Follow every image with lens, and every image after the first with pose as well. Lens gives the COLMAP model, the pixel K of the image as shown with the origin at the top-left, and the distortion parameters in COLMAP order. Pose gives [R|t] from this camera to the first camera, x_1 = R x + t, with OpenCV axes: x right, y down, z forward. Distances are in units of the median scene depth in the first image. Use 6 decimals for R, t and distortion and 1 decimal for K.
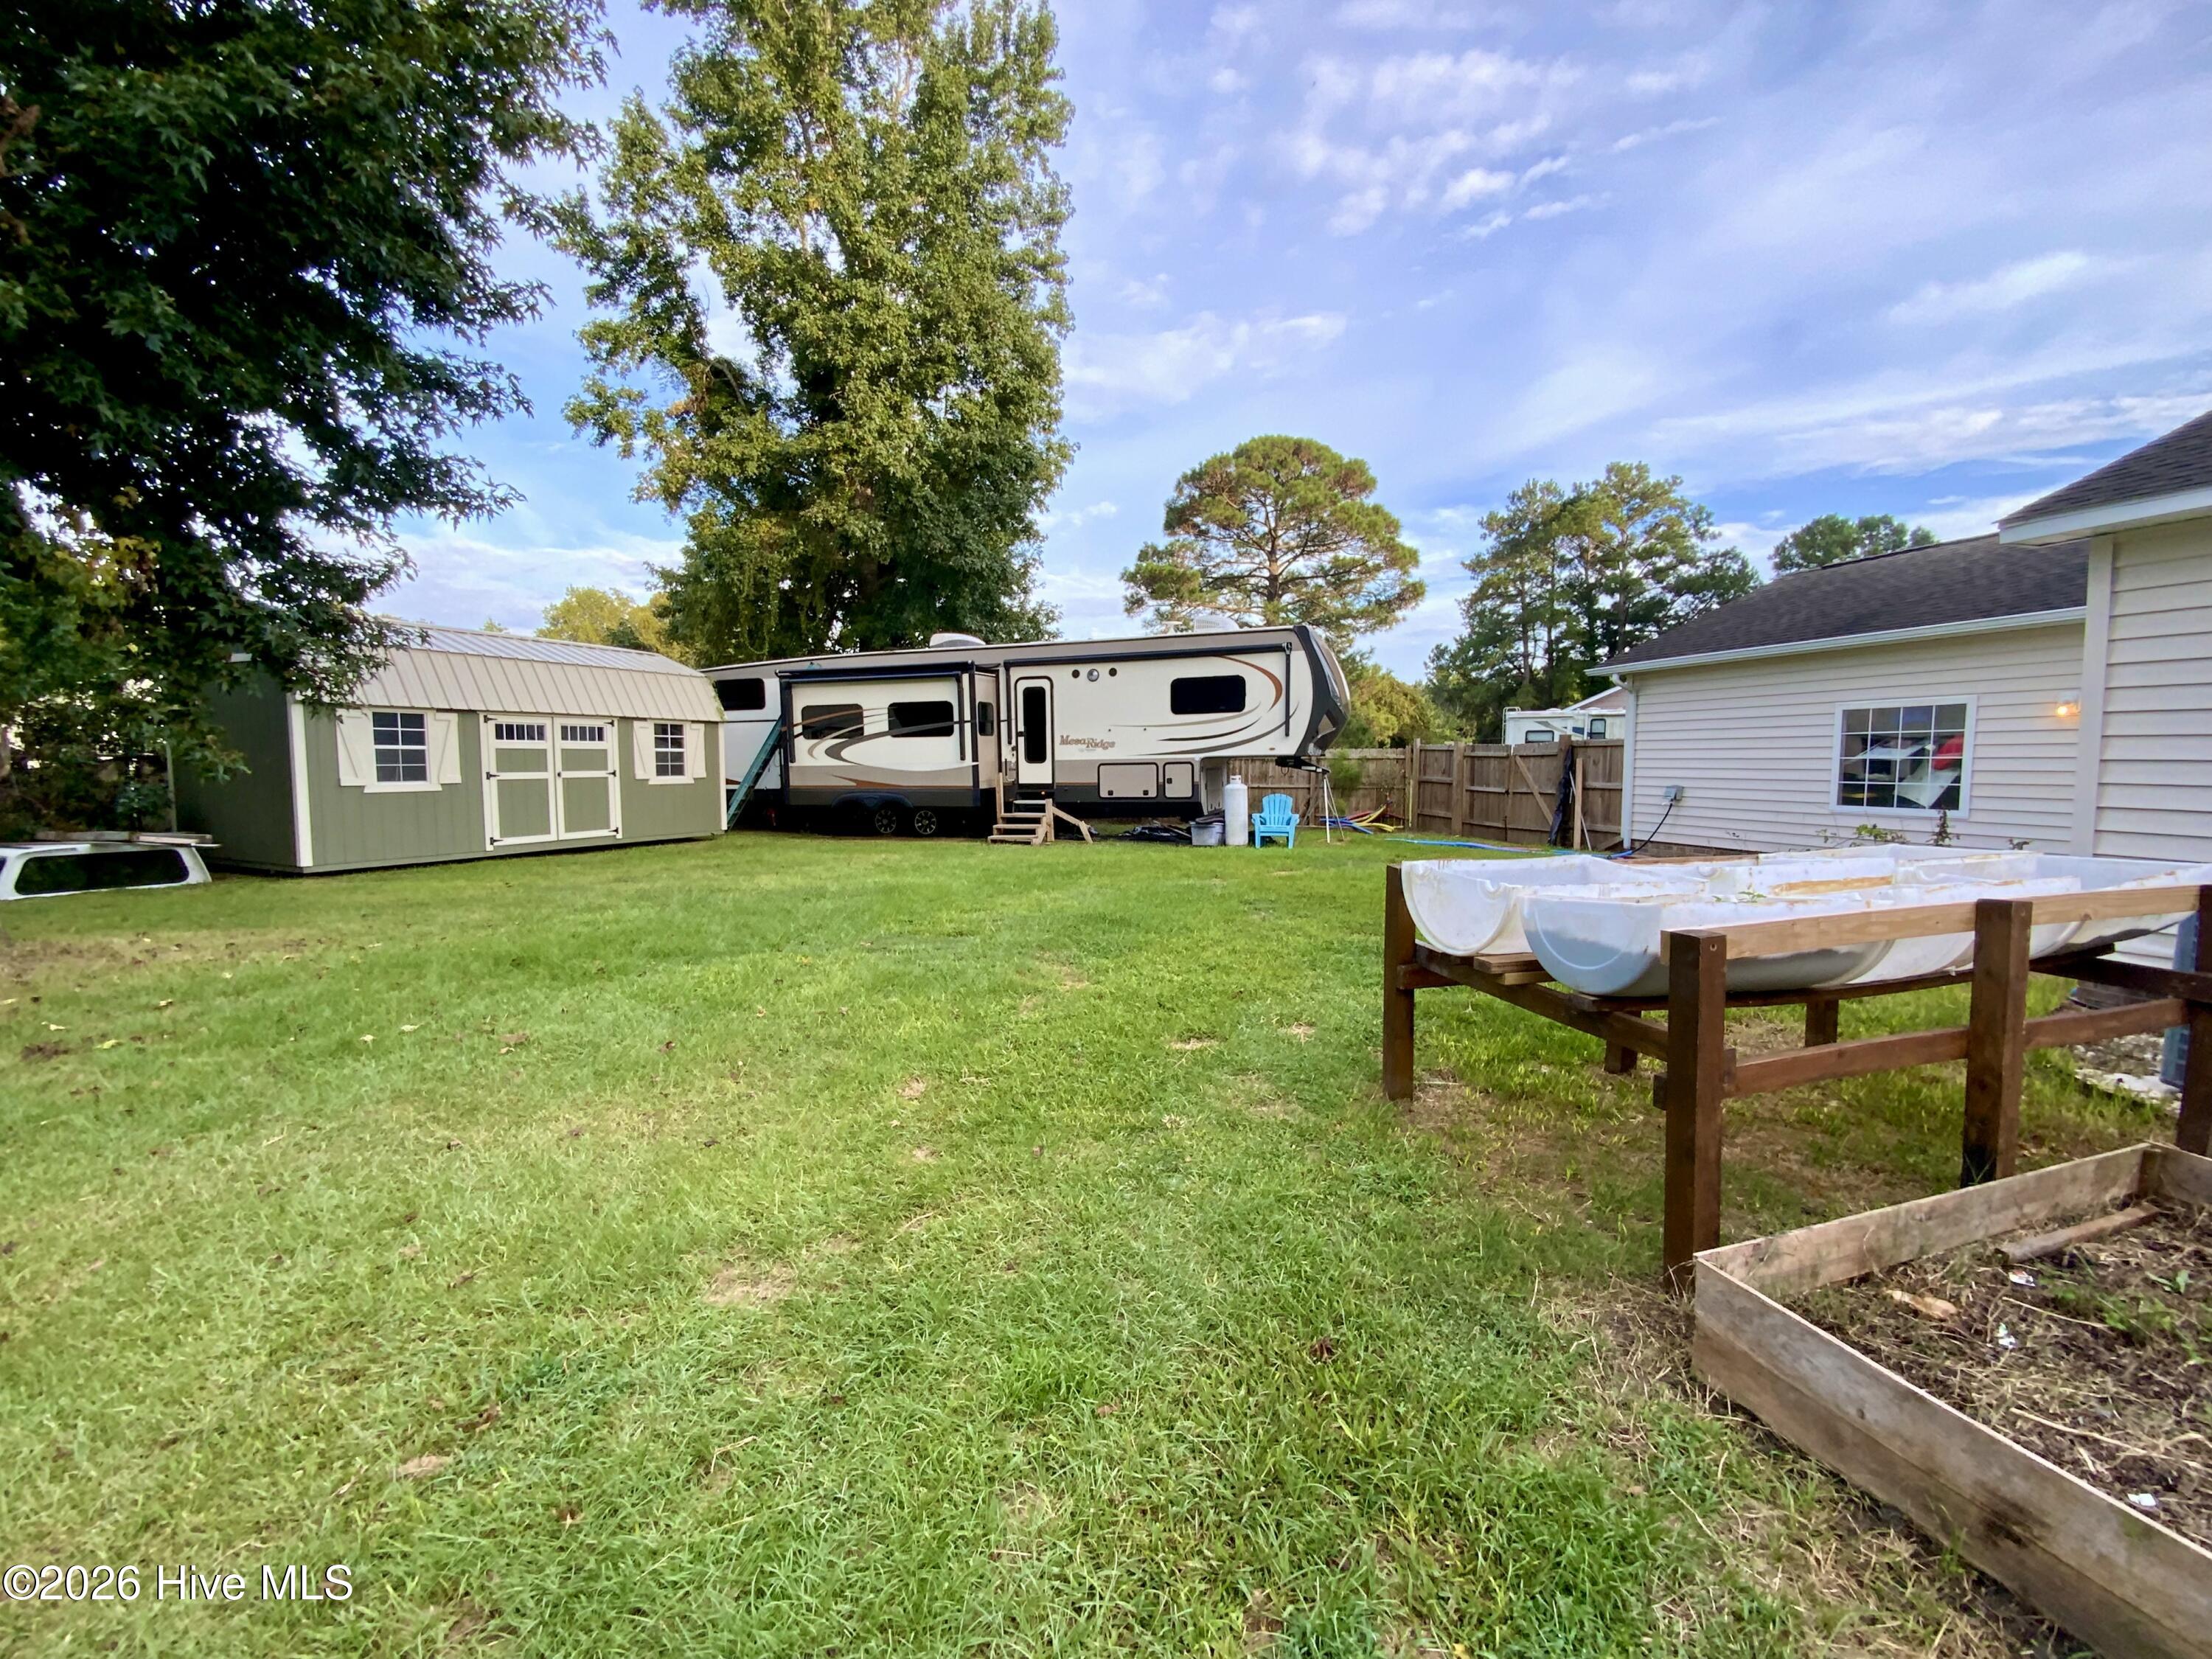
lens RADIAL K [[894.2, 0, 1106.0], [0, 894.2, 829.5], [0, 0, 1]] dist [0.030532, -0.021998]
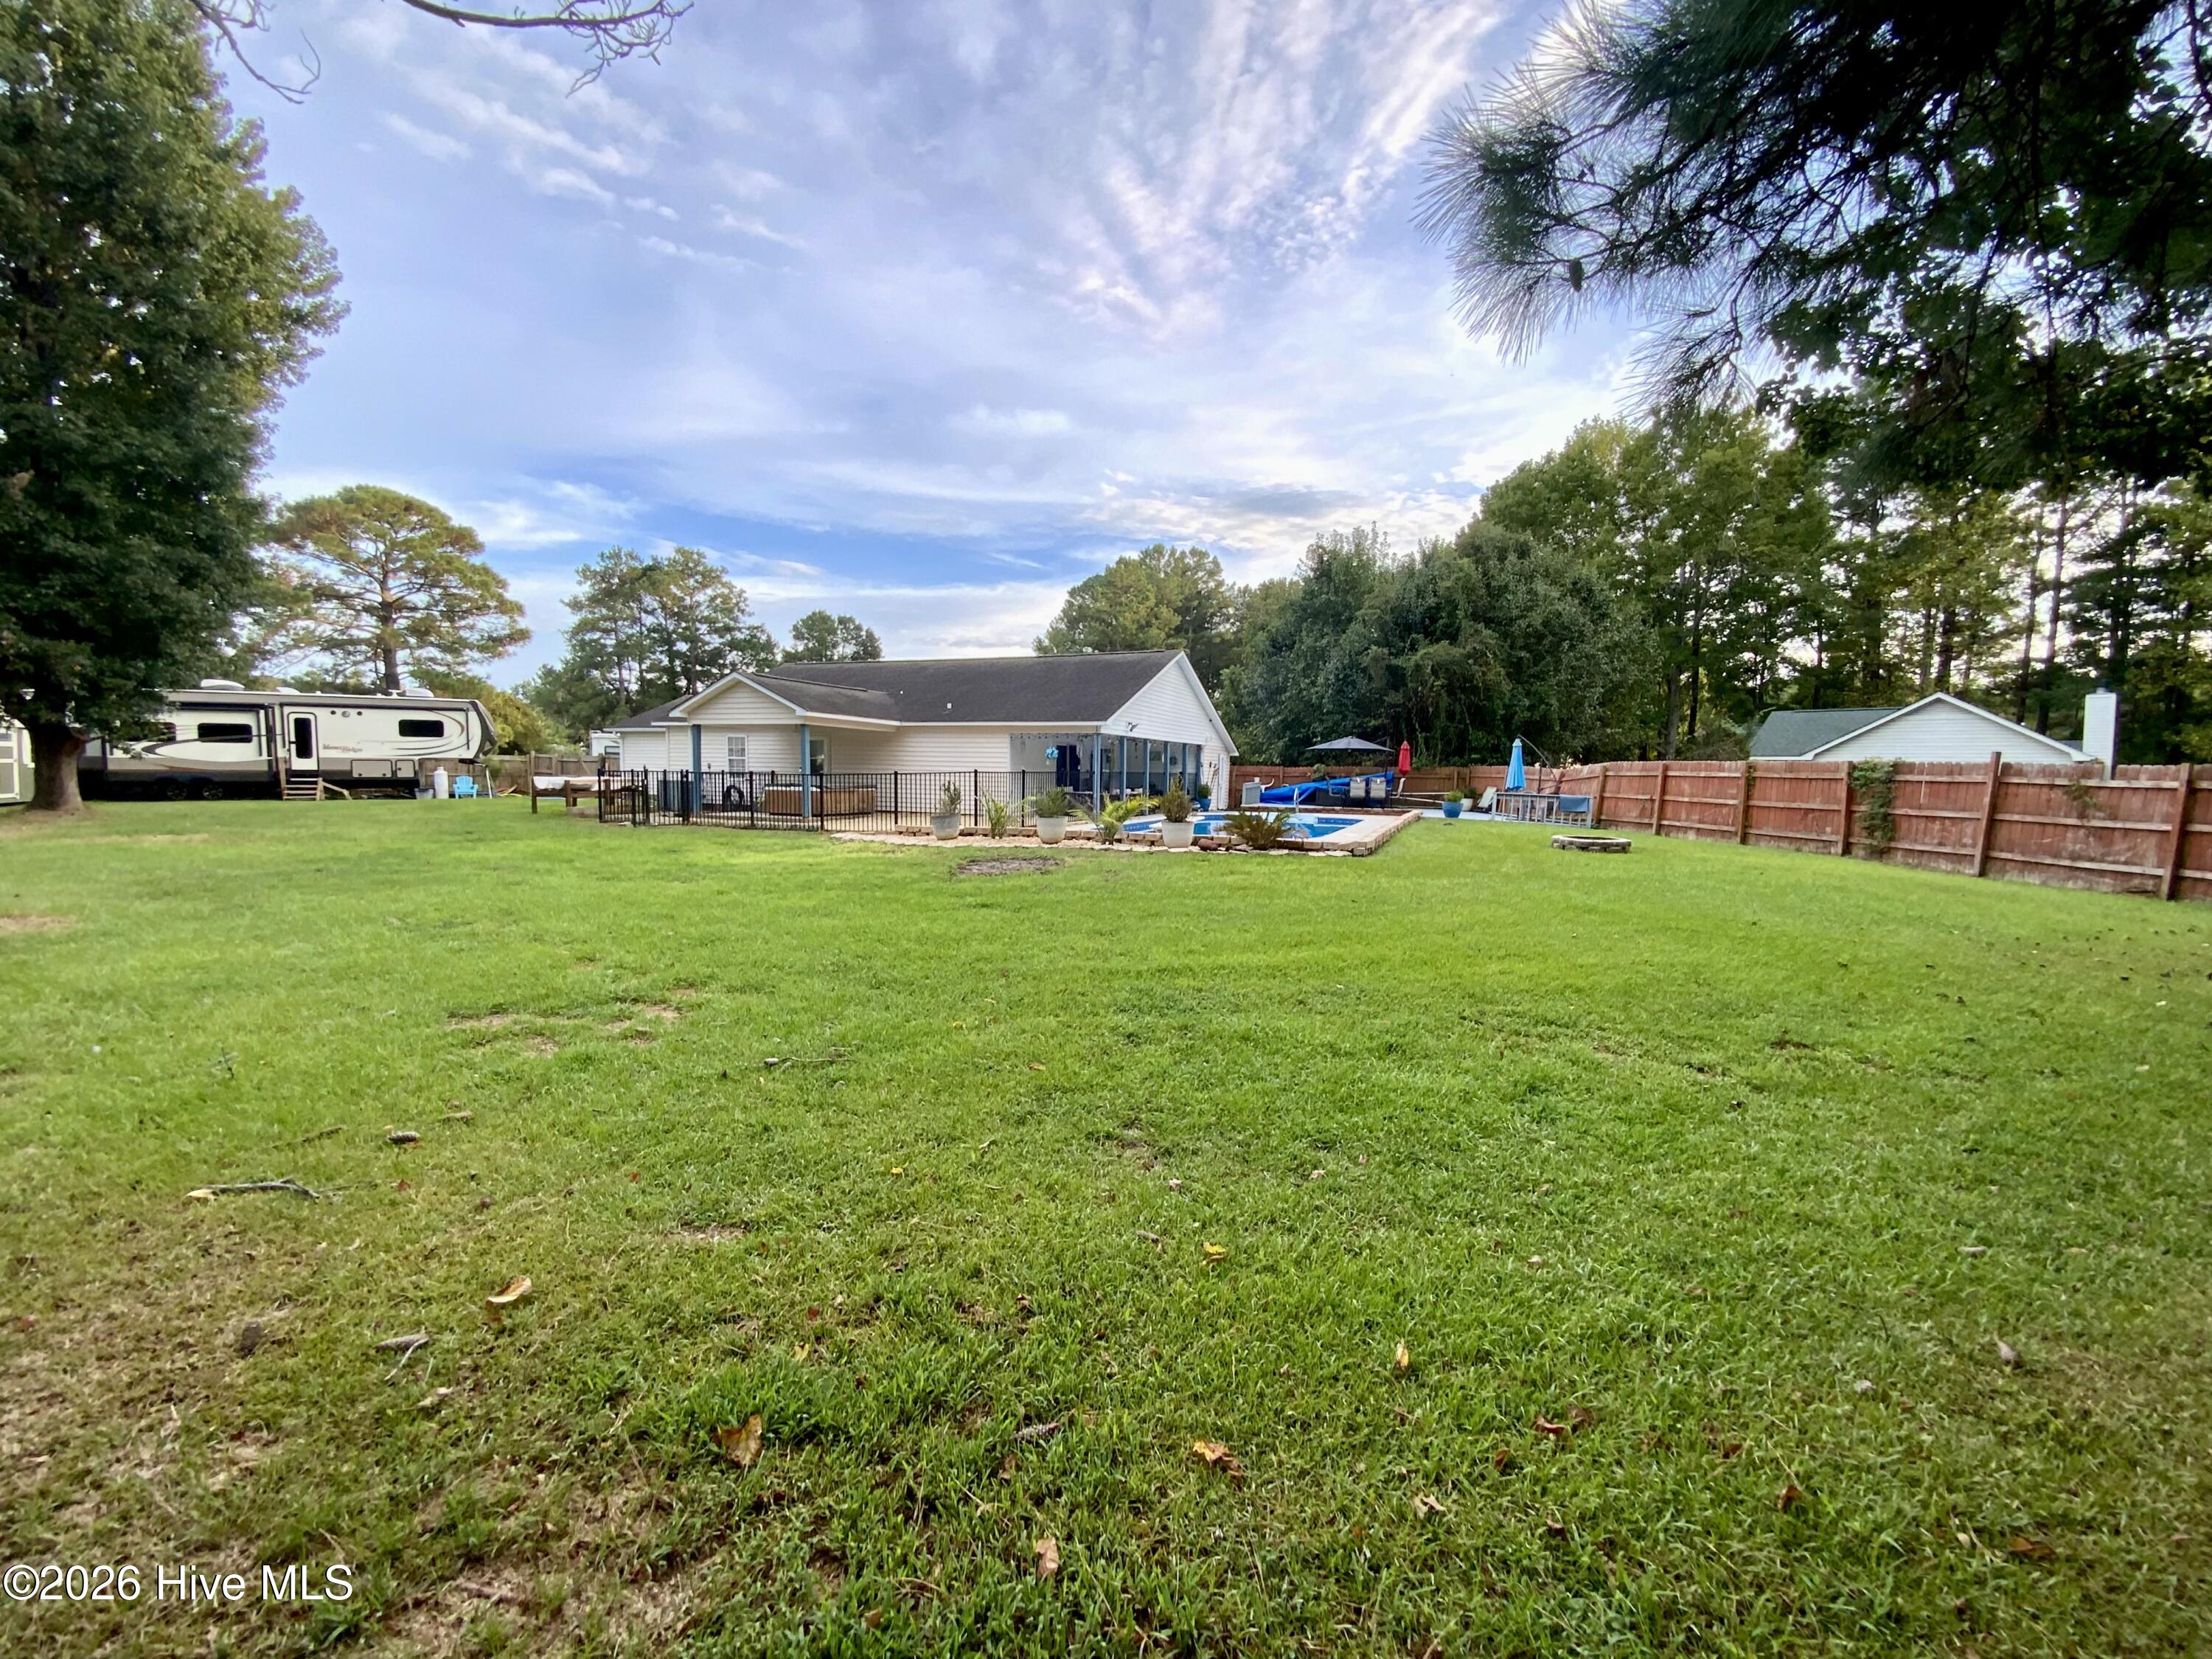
lens RADIAL K [[894.2, 0, 1106.0], [0, 894.2, 829.5], [0, 0, 1]] dist [0.030532, -0.021998]
pose [[0.619695, -0.036815, 0.783979, -0.501186], [0.040010, 0.999082, 0.015290, 0.105638], [-0.783822, 0.021892, 0.620600, -1.401406]]
